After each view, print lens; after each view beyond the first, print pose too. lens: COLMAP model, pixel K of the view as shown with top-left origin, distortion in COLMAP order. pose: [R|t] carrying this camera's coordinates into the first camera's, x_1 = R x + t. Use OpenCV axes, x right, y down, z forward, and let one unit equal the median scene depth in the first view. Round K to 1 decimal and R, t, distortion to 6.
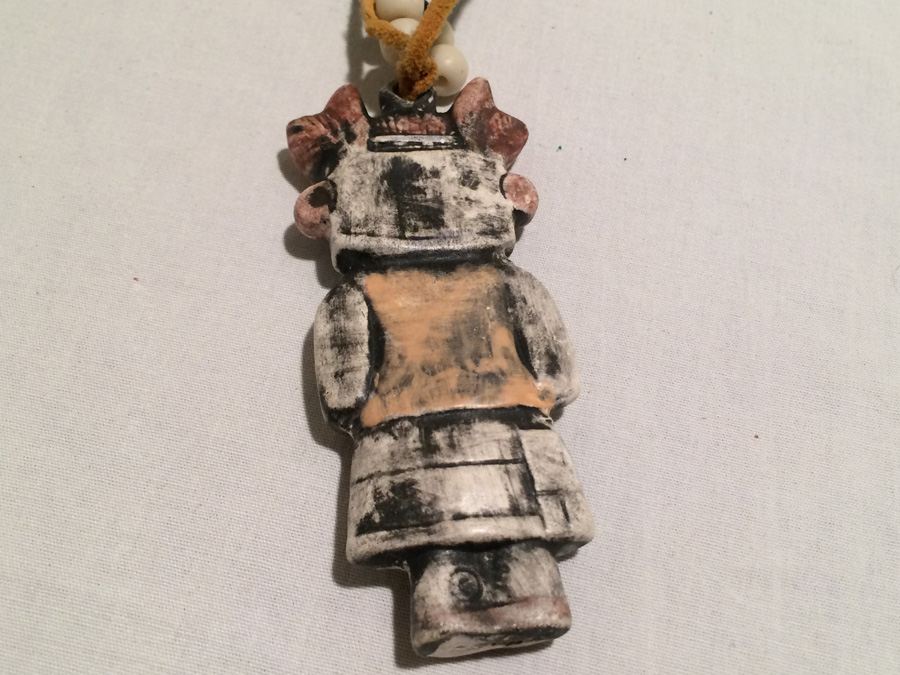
lens RADIAL K [[1165.9, 0, 446.4], [0, 1165.9, 331.1], [0, 0, 1]] dist [0.033158, 0.000000]
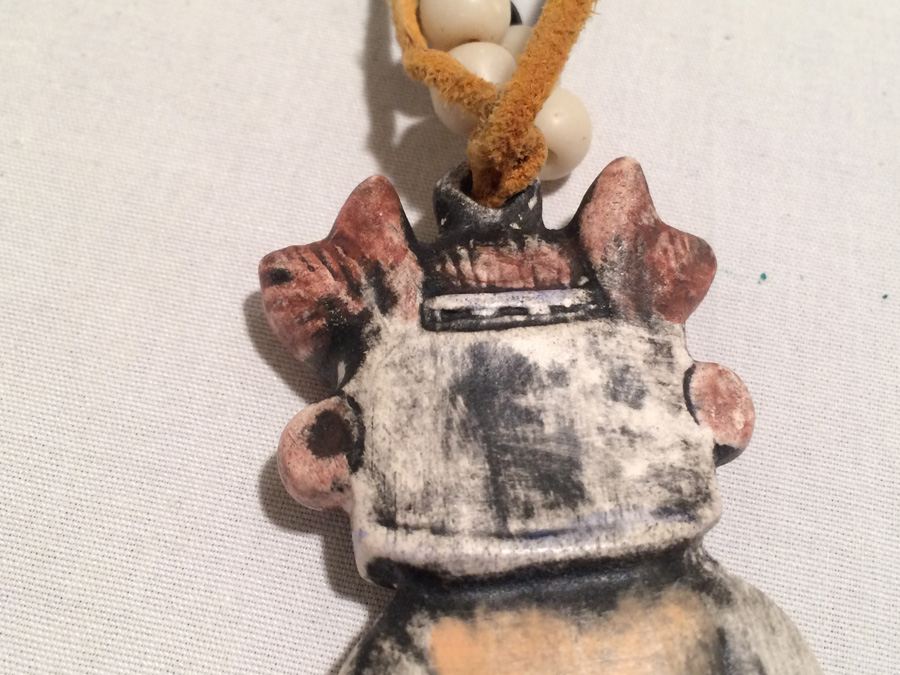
lens RADIAL K [[1165.9, 0, 449.1], [0, 1165.9, 331.8], [0, 0, 1]] dist [0.033158, 0.000000]
pose [[0.999788, -0.015309, 0.013793, -0.062355], [0.014147, 0.996634, 0.080749, -0.193457], [-0.014983, -0.080536, 0.996639, 0.497540]]
